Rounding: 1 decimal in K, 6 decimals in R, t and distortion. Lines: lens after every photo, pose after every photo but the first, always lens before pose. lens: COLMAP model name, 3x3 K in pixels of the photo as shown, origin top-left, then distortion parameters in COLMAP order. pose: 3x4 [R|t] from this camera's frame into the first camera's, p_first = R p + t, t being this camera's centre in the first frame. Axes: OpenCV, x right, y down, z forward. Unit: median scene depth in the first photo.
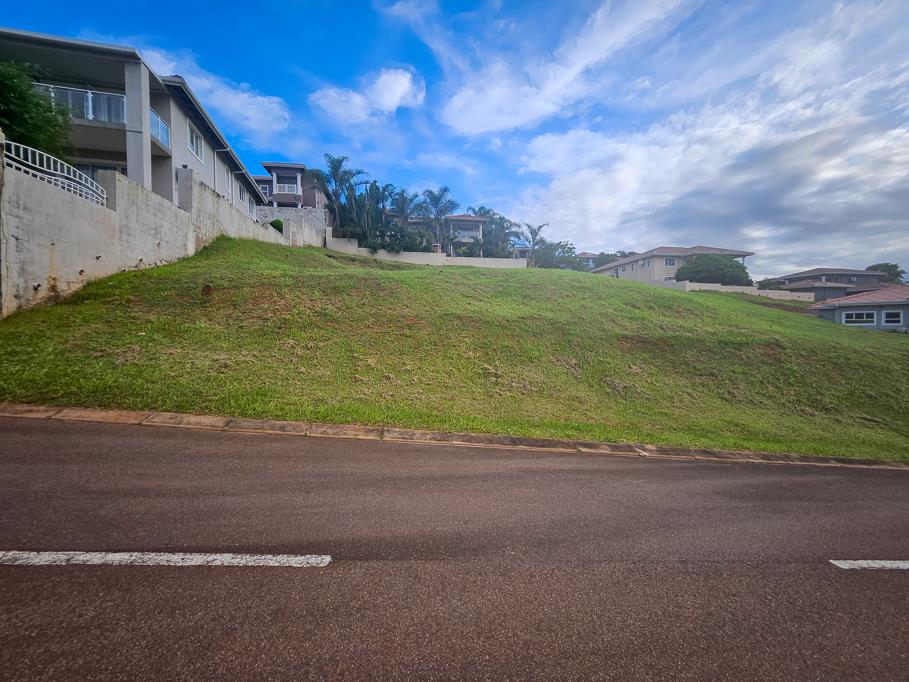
lens RADIAL K [[364.4, 0, 459.6], [0, 364.4, 332.1], [0, 0, 1]] dist [-0.002822, 0.000034]
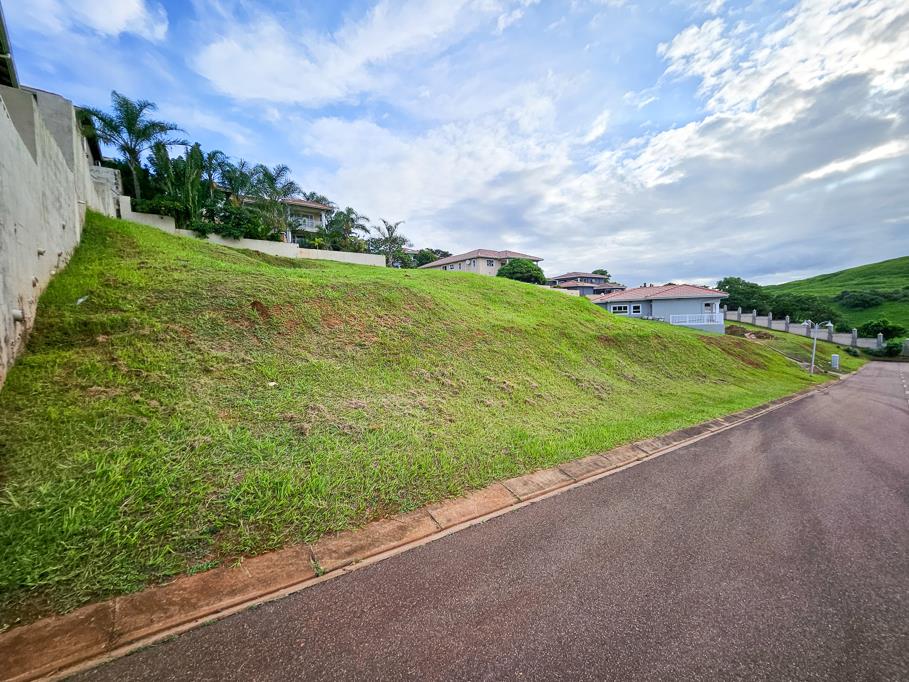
lens RADIAL K [[364.4, 0, 459.6], [0, 364.4, 332.1], [0, 0, 1]] dist [-0.002822, 0.000034]
pose [[0.858811, -0.051838, 0.509663, -0.143377], [0.039805, 0.998612, 0.034495, -0.016150], [-0.510744, -0.009337, 0.859682, 0.038198]]
